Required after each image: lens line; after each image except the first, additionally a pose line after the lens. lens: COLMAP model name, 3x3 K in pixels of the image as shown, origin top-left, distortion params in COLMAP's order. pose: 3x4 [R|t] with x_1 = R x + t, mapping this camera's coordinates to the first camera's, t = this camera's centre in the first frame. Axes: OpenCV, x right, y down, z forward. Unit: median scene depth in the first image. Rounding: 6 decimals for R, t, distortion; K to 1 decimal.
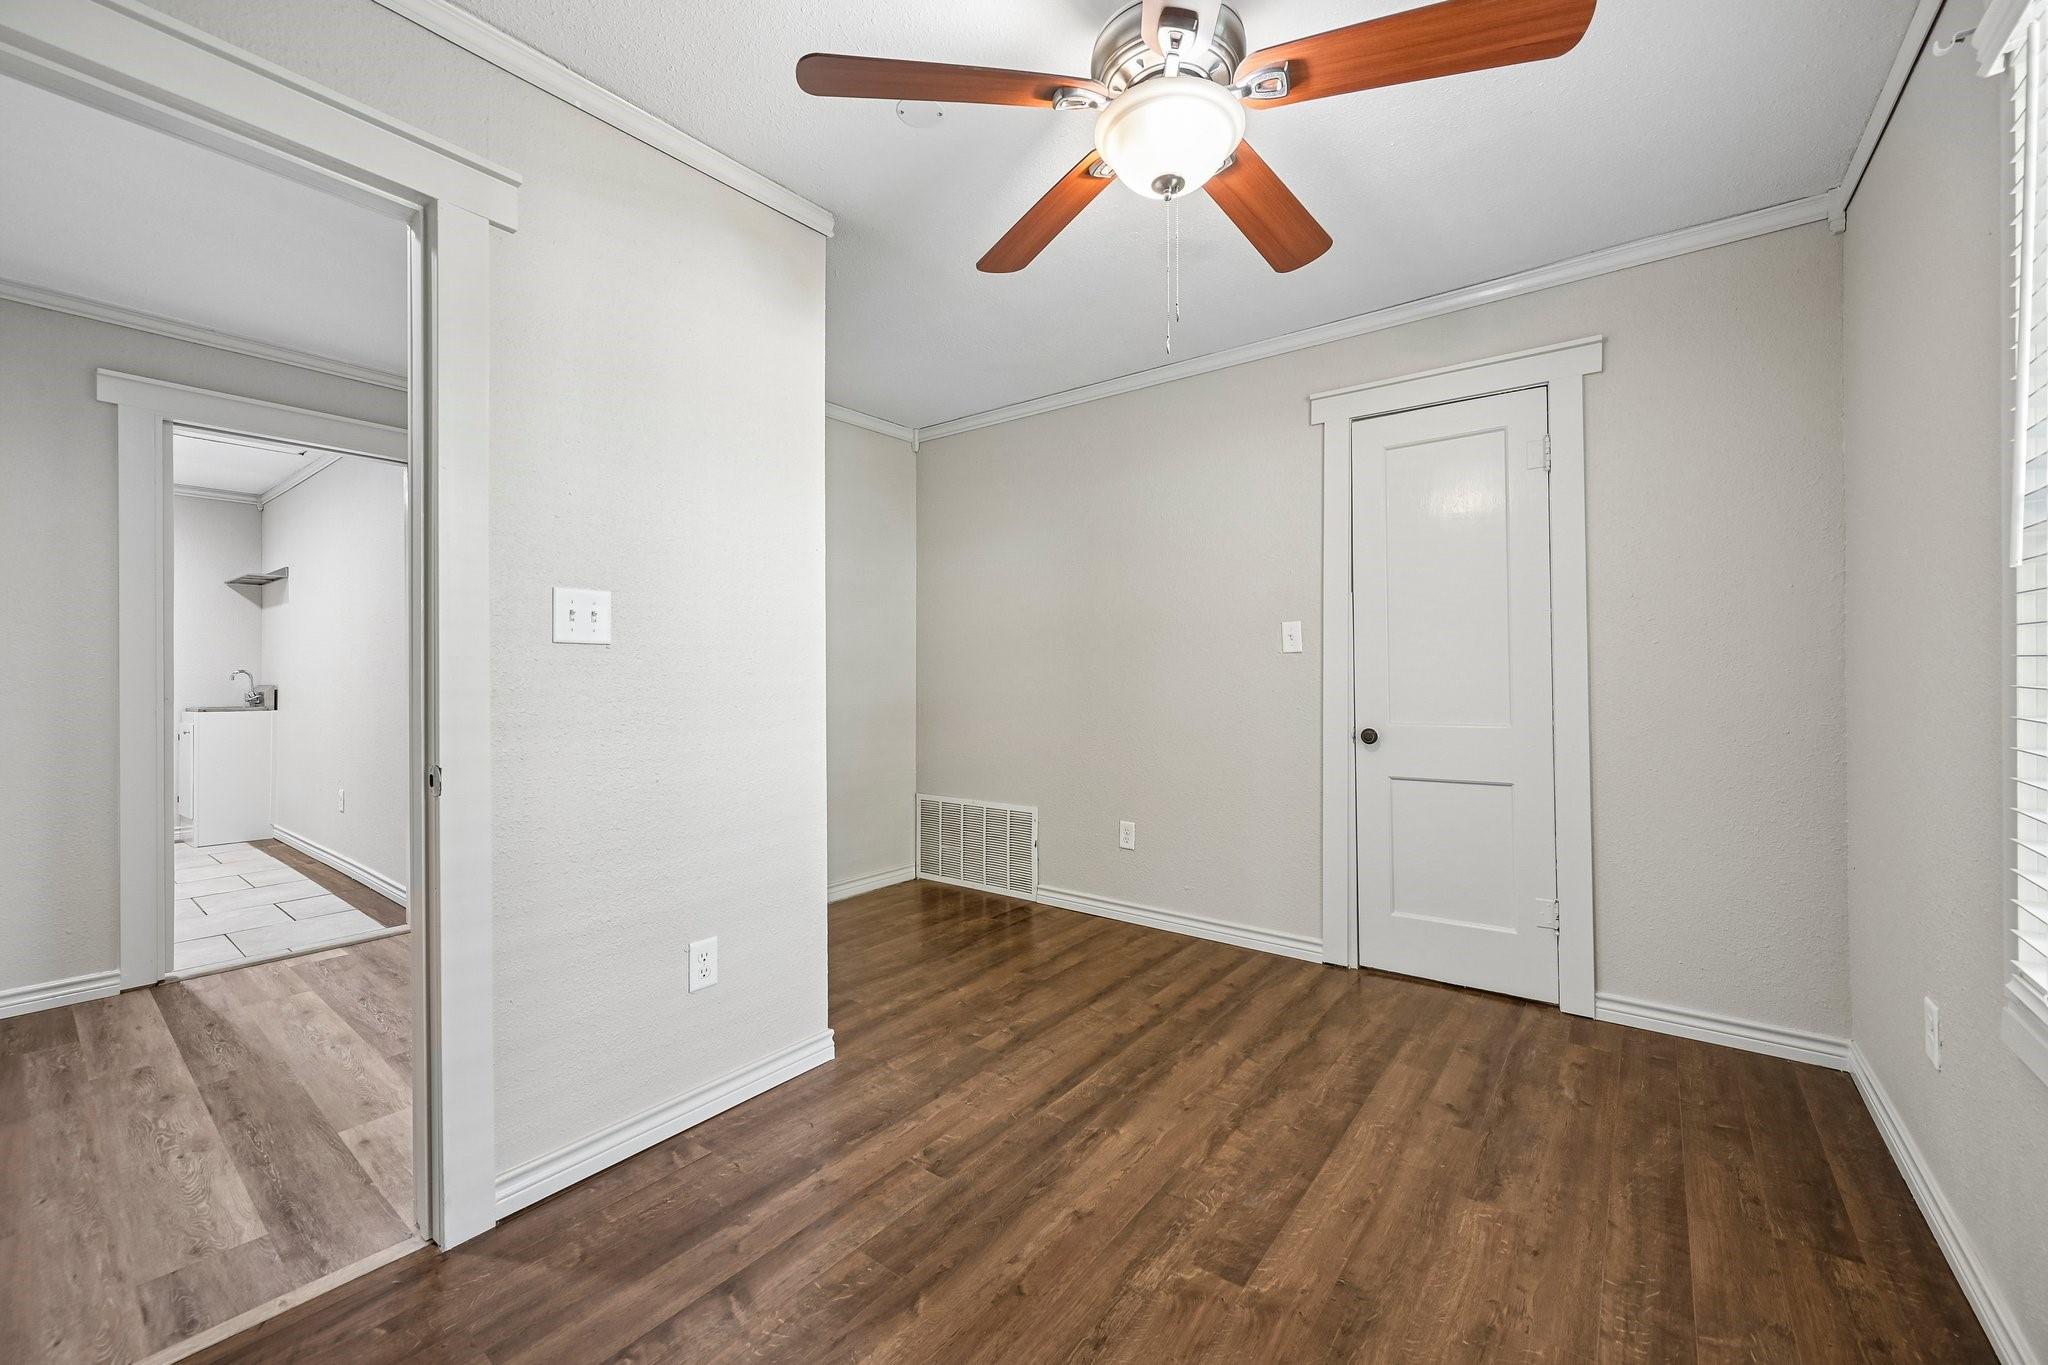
lens RADIAL K [[806.1, 0, 1037.4], [0, 806.1, 687.3], [0, 0, 1]] dist [-0.000524, 0.000203]
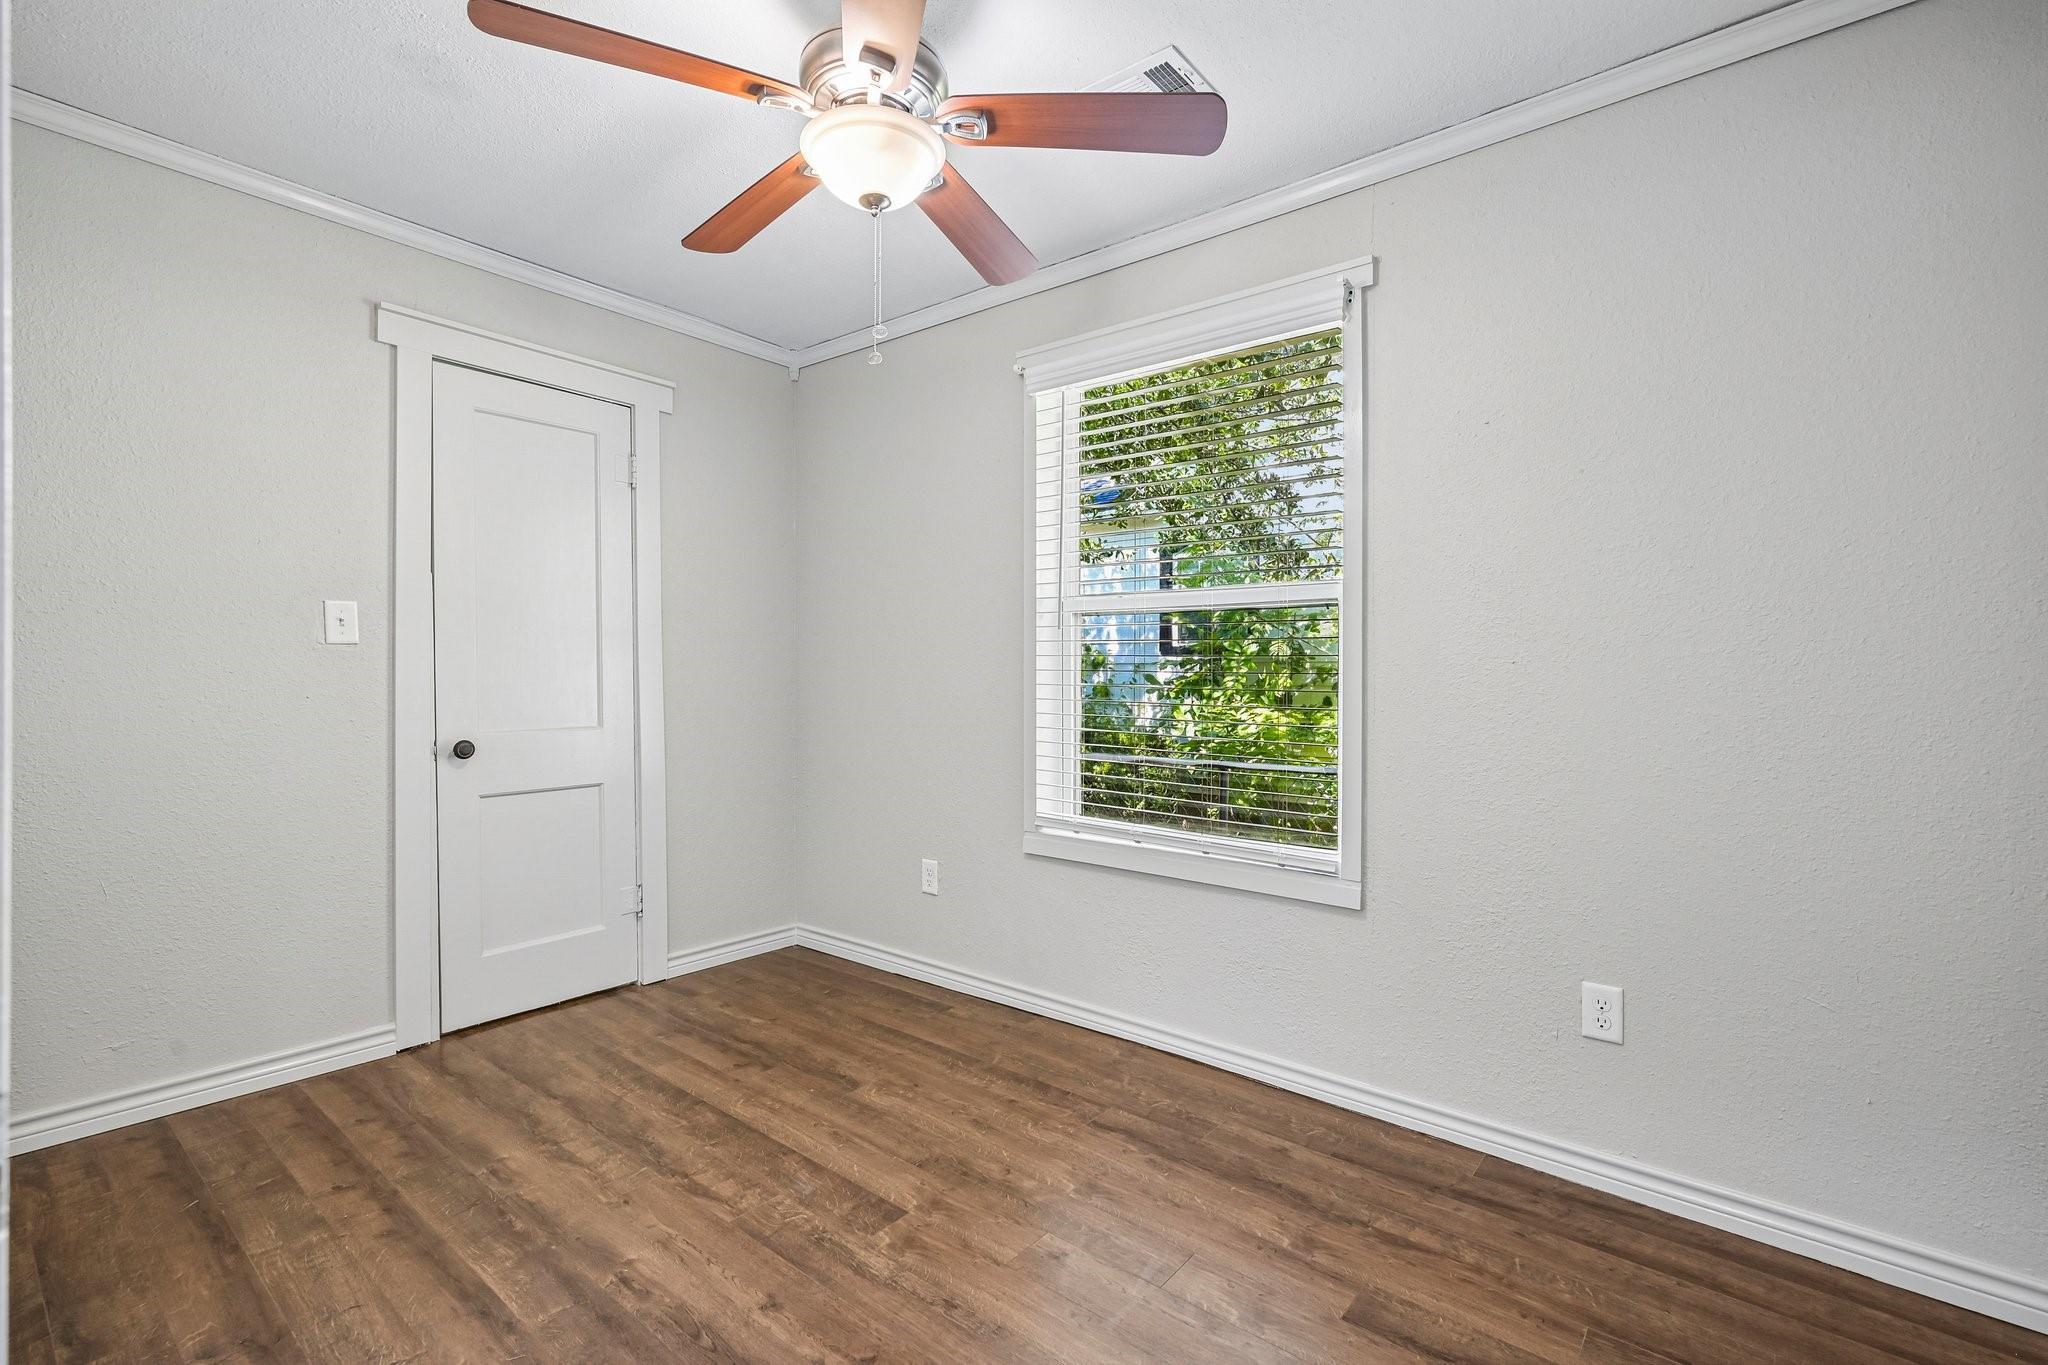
lens RADIAL K [[923.4, 0, 1023.7], [0, 923.4, 673.9], [0, 0, 1]] dist [0.003443, -0.000739]
pose [[0.037873, 0.009348, 0.999239, -0.666669], [0.010789, 0.999894, -0.009763, -0.000654], [-0.999224, 0.011150, 0.037768, 0.495785]]
